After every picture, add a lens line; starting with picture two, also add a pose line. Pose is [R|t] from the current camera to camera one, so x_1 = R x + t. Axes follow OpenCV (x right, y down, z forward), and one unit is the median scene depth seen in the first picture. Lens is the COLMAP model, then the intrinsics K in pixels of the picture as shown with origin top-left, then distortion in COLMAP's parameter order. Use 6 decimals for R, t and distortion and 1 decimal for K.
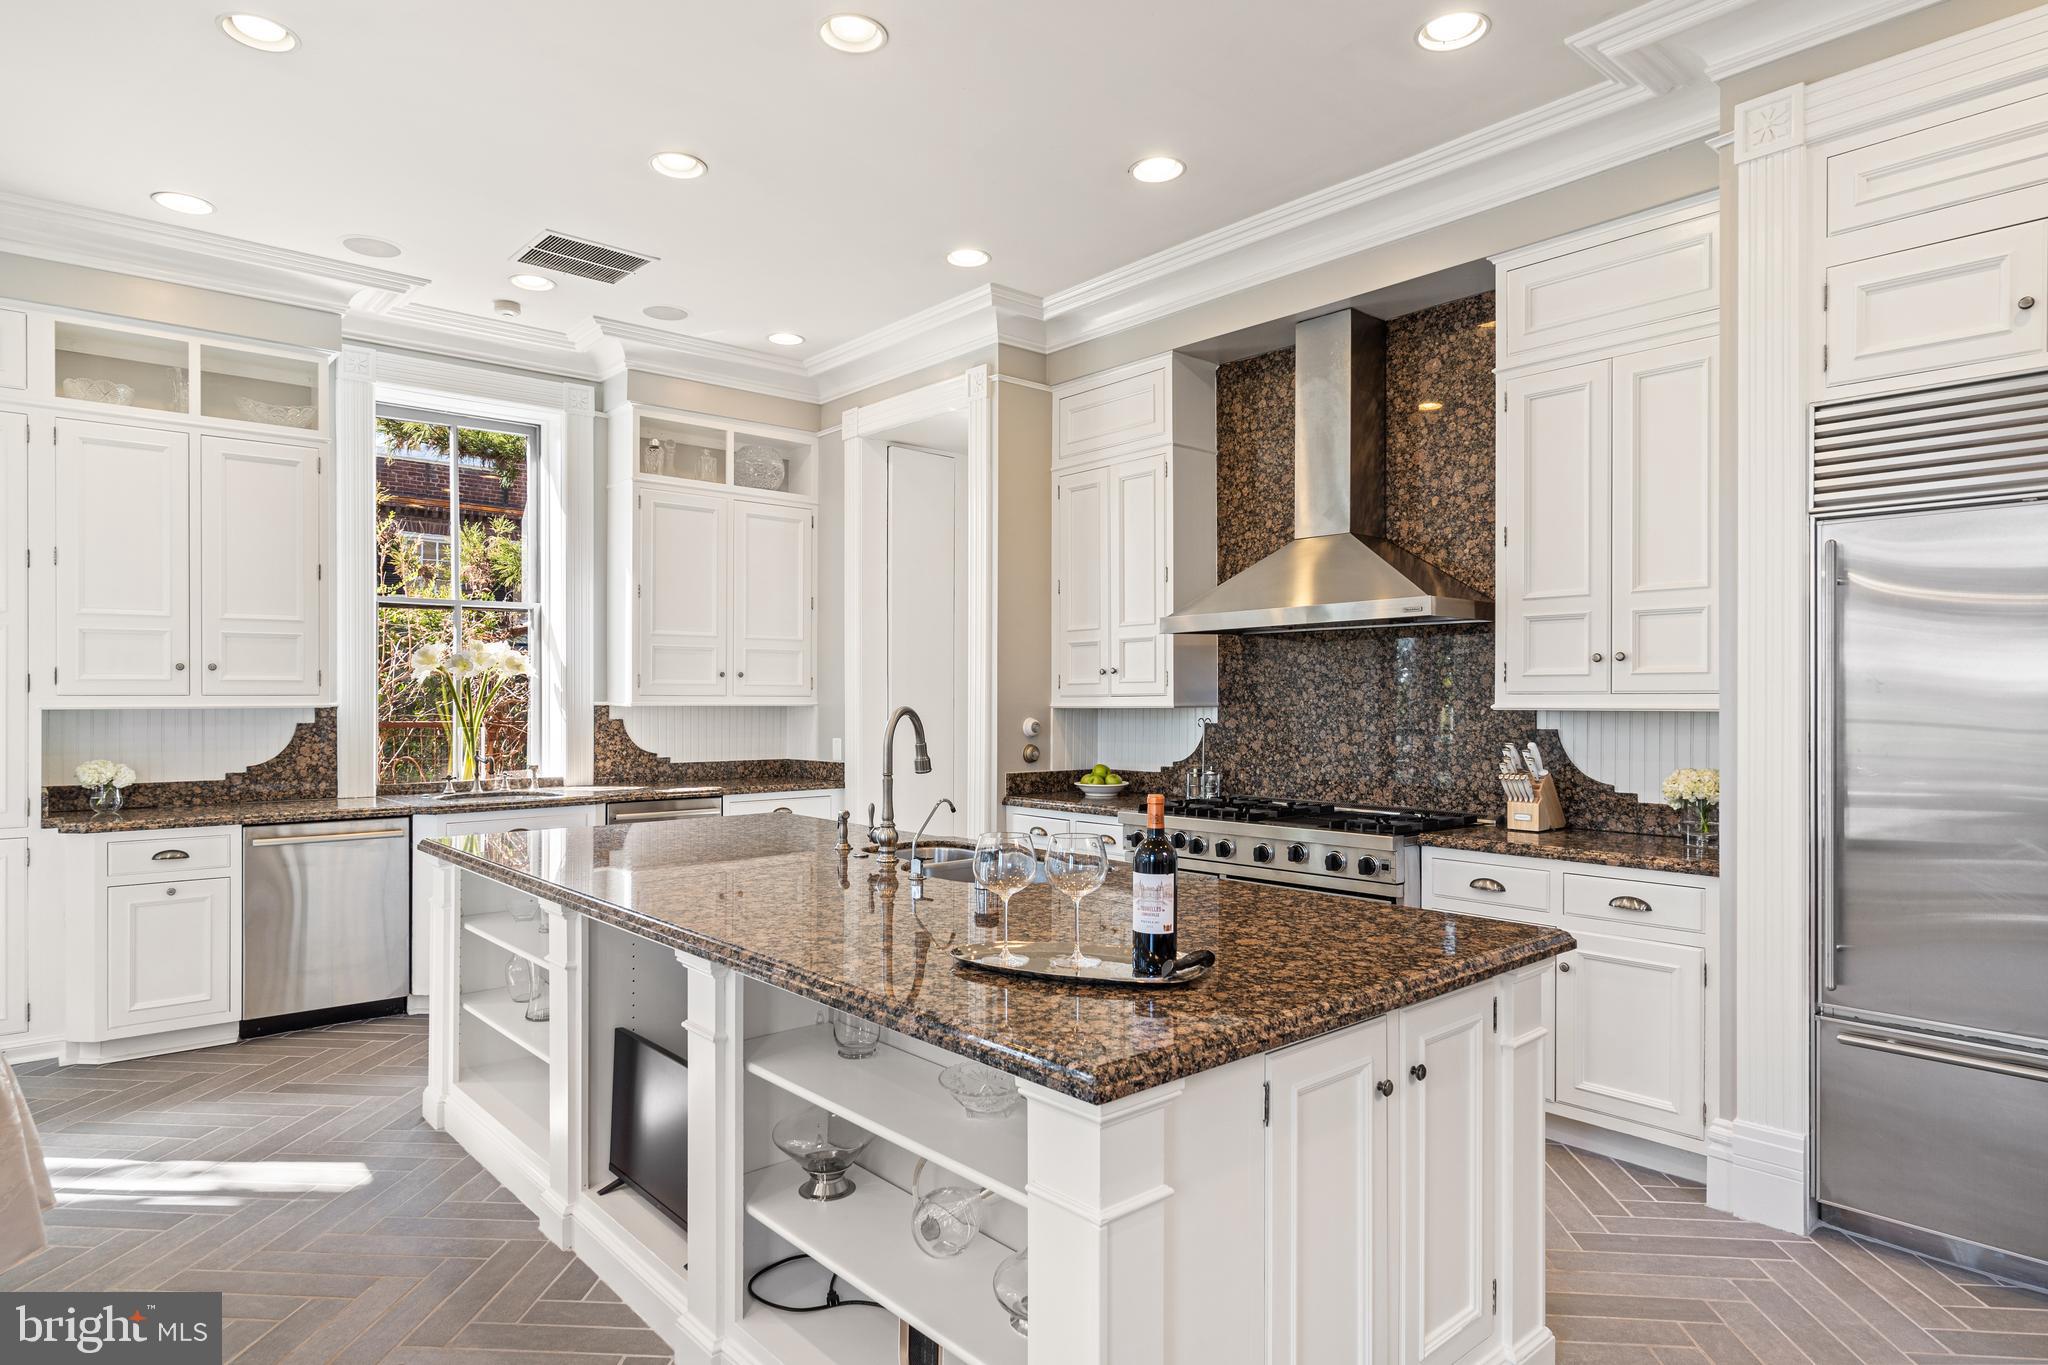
lens RADIAL K [[1161.7, 0, 1014.2], [0, 1161.7, 692.0], [0, 0, 1]] dist [-0.004312, 0.000324]
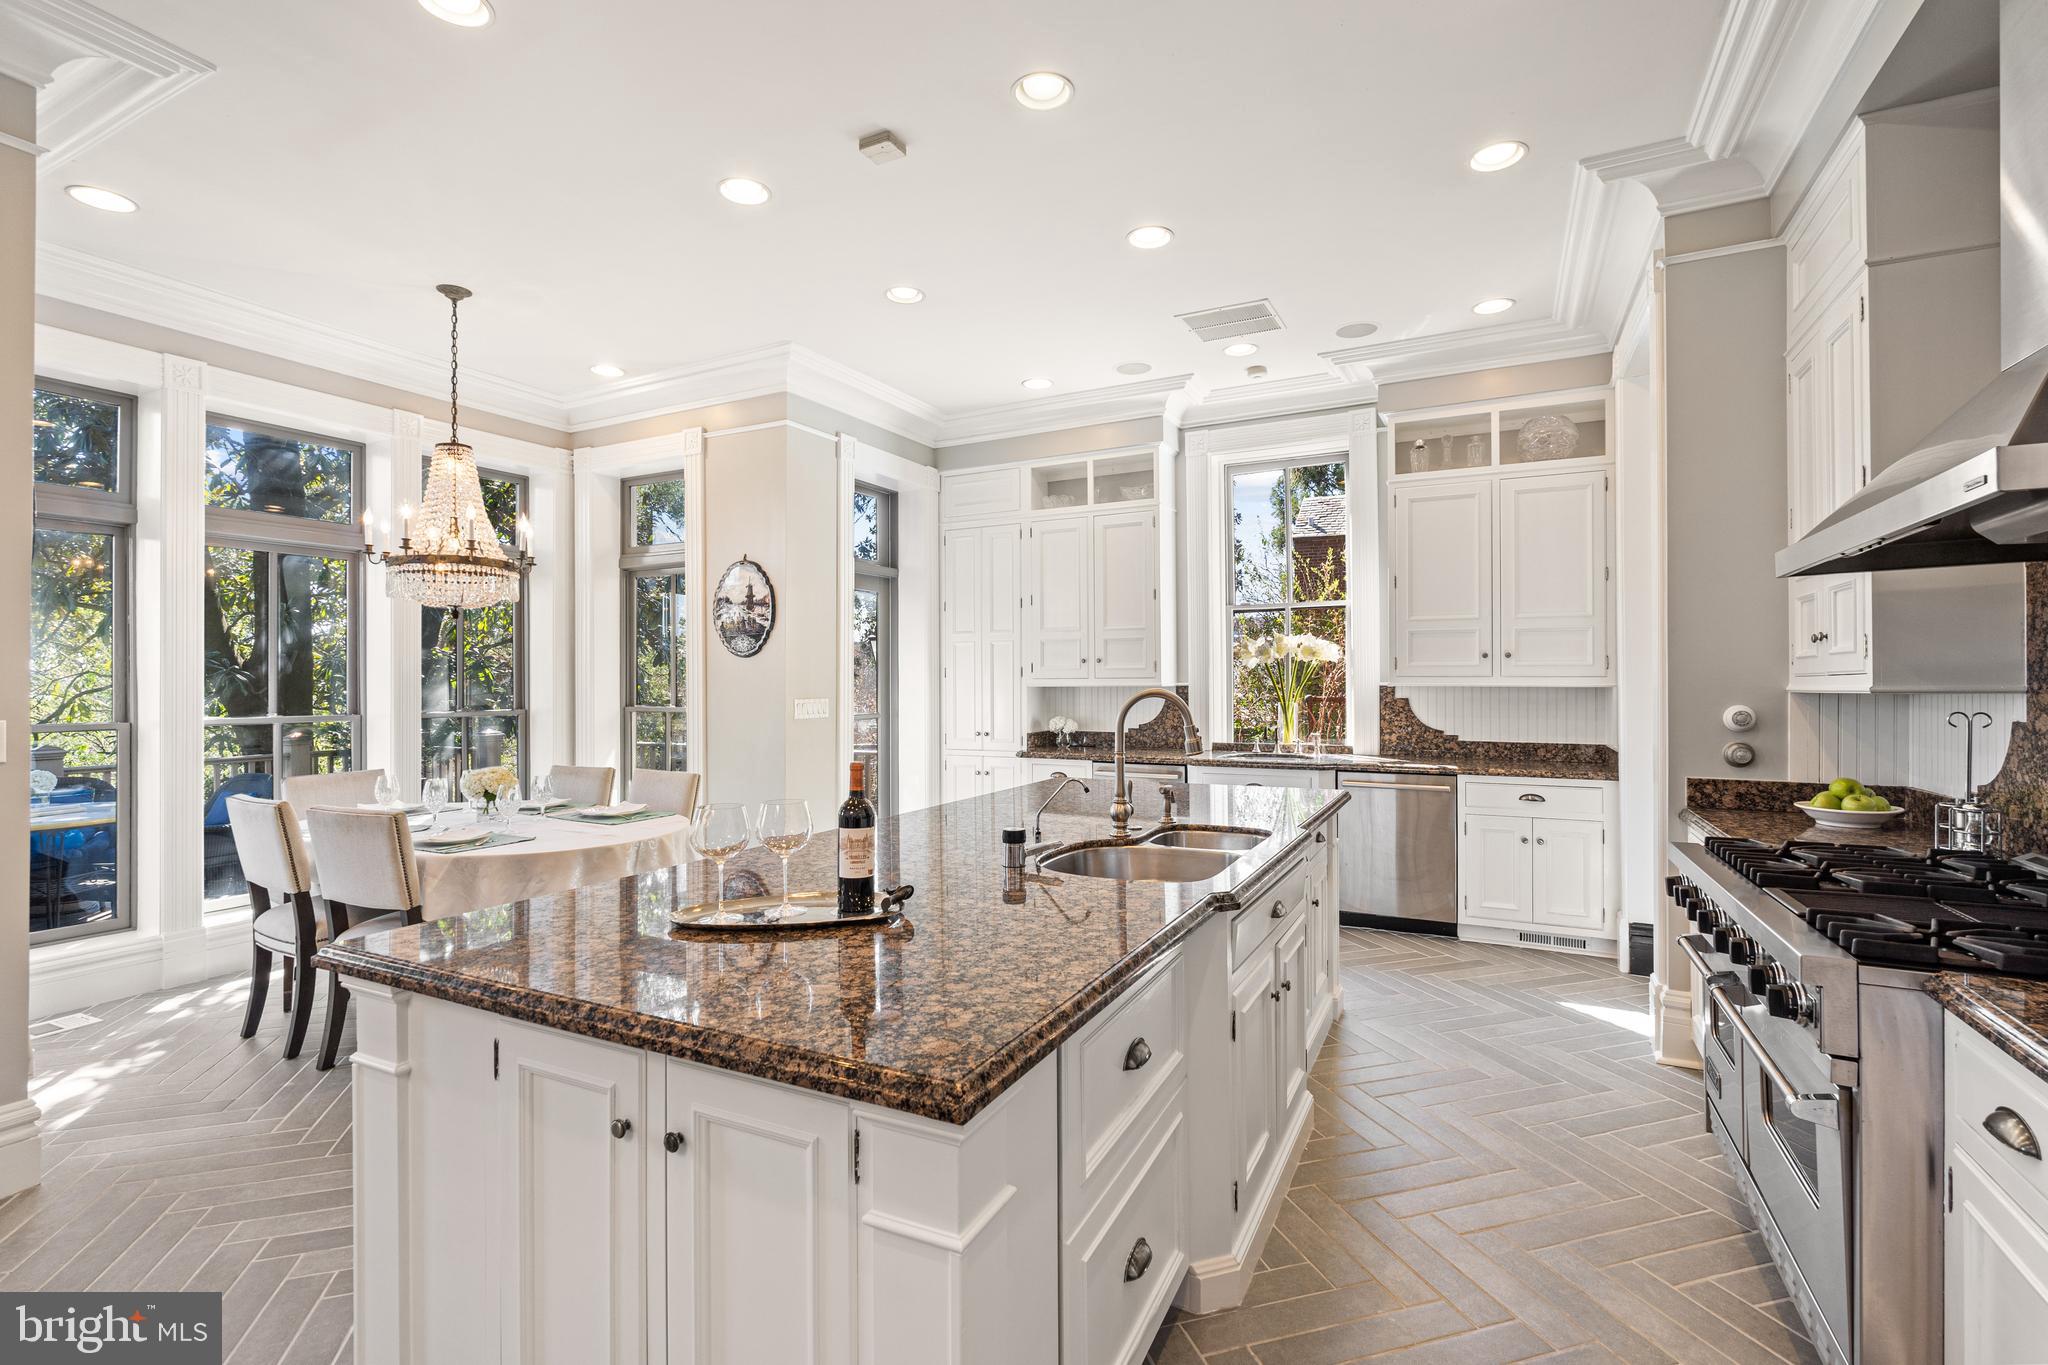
lens RADIAL K [[930.4, 0, 1023.4], [0, 930.4, 672.1], [0, 0, 1]] dist [0.004551, 0.000058]
pose [[0.374385, -0.008993, -0.927230, 0.389104], [0.008327, 0.999945, -0.006336, 0.001131], [0.927236, -0.005349, 0.374439, 0.363726]]
